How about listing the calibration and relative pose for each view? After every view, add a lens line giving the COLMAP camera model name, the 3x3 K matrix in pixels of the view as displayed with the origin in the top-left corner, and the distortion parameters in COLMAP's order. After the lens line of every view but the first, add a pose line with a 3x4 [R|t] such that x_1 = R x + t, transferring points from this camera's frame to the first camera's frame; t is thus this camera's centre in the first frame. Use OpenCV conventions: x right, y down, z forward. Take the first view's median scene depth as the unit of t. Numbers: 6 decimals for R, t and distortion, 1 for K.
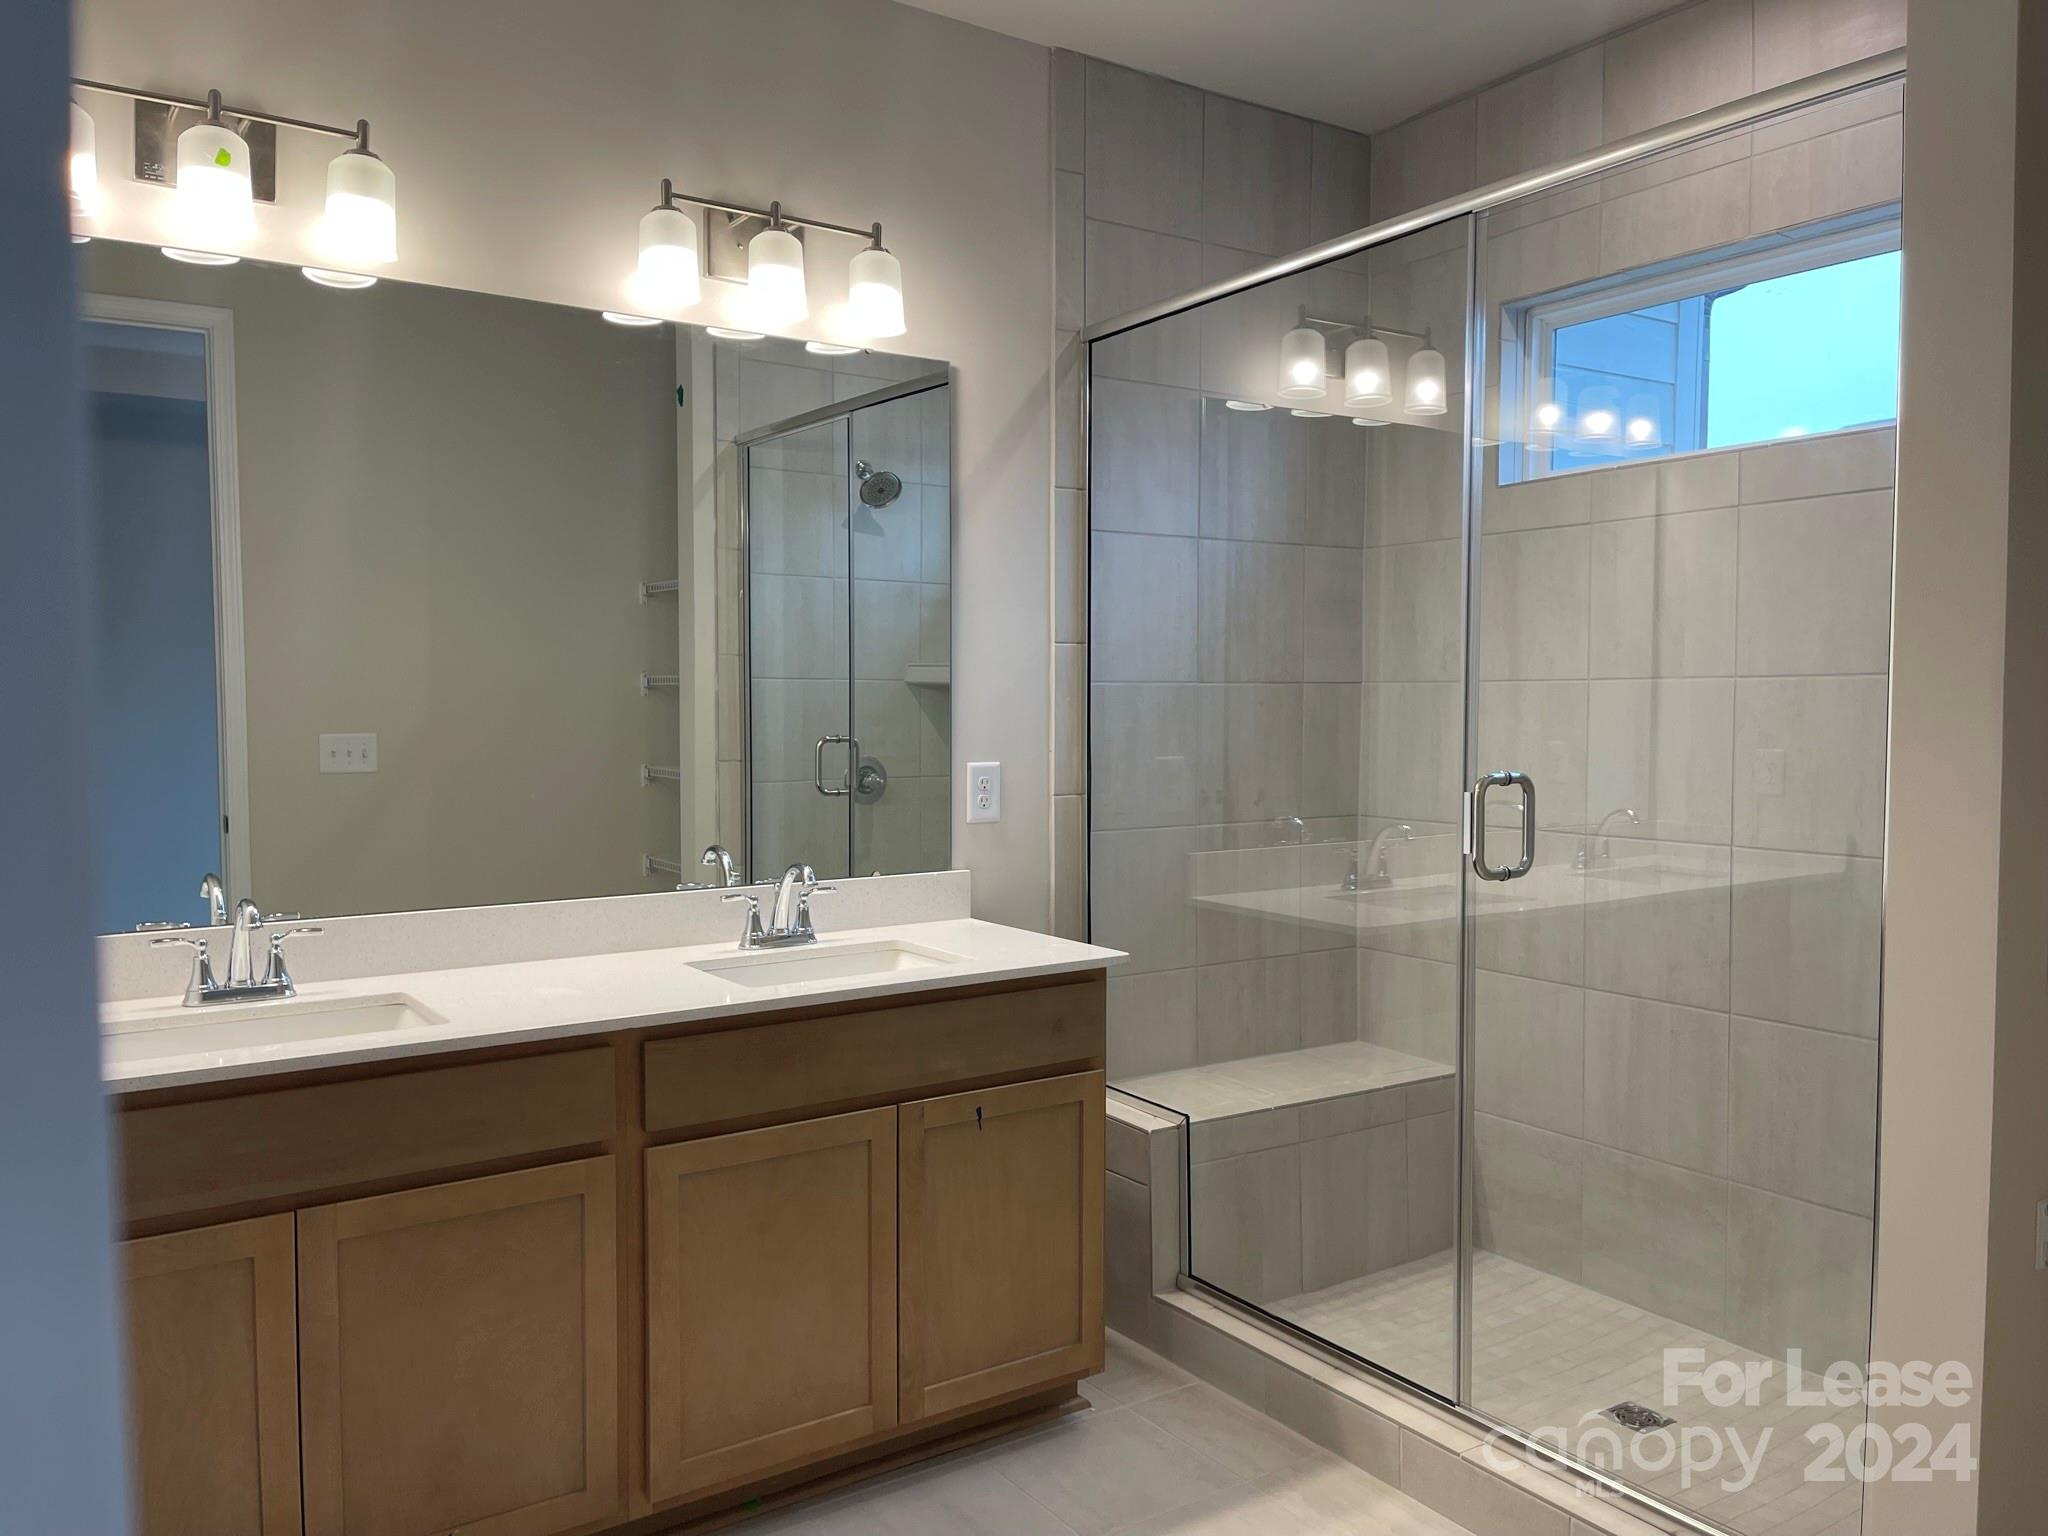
lens RADIAL K [[1543.8, 0, 1030.9], [0, 1543.8, 763.1], [0, 0, 1]] dist [0.033135, -0.042862]
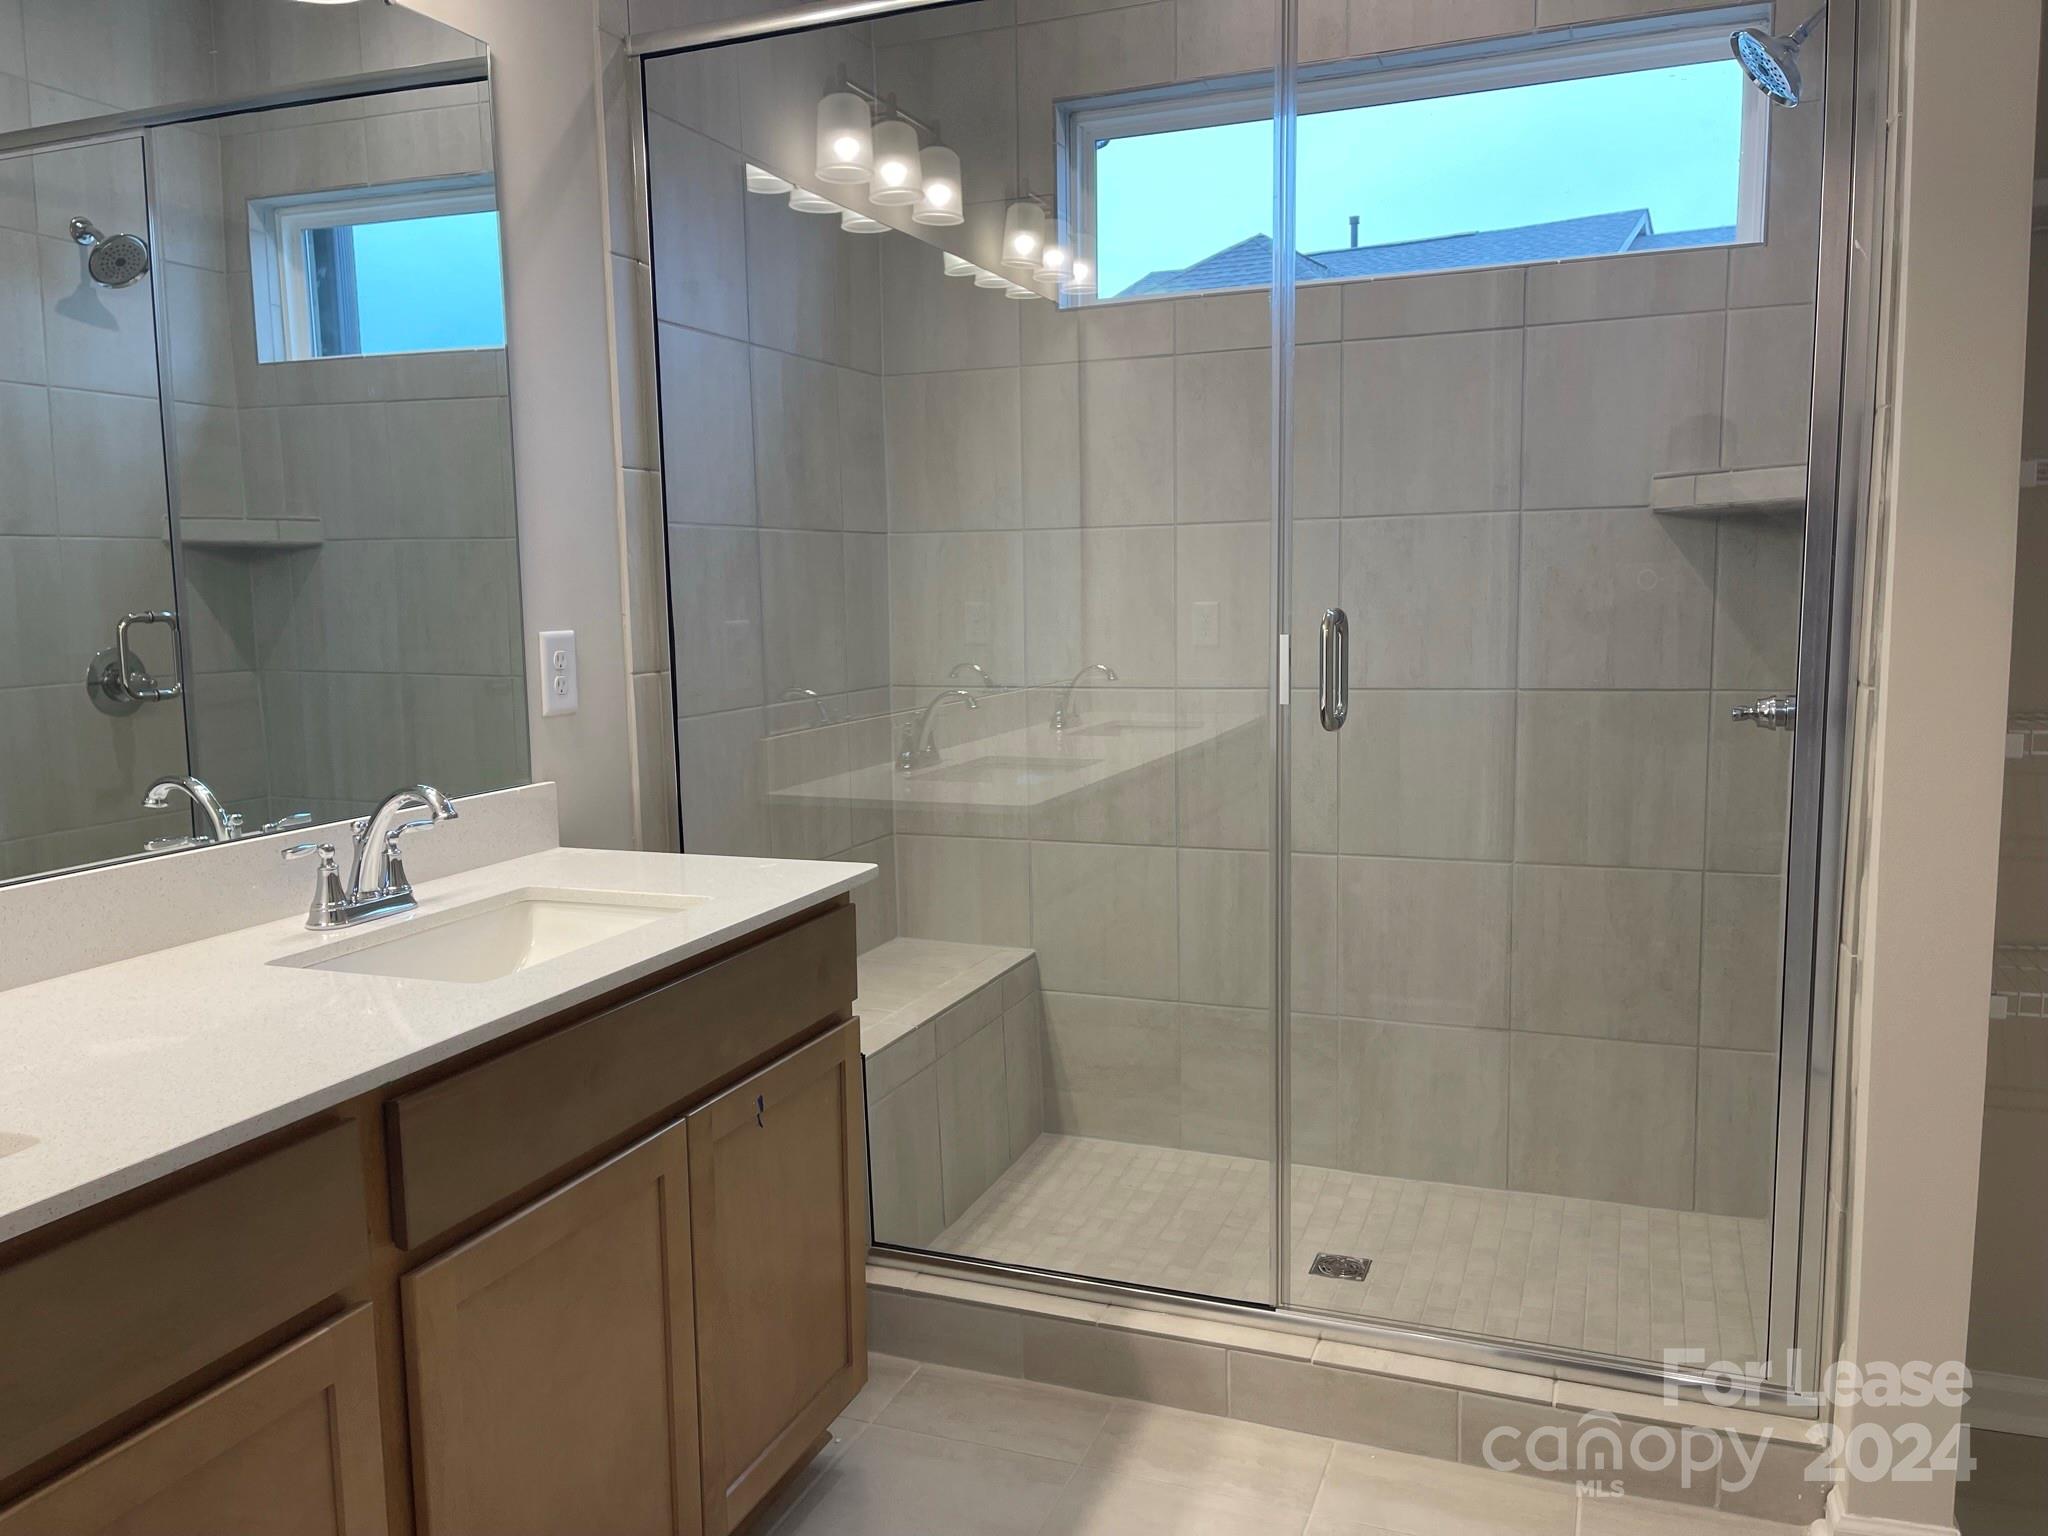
lens RADIAL K [[1543.8, 0, 1024.9], [0, 1543.8, 767.5], [0, 0, 1]] dist [0.033135, -0.042862]
pose [[0.821202, -0.083026, 0.564565, -0.264044], [0.041104, 0.995395, 0.086596, 0.009273], [-0.569155, -0.047907, 0.820834, 0.275321]]
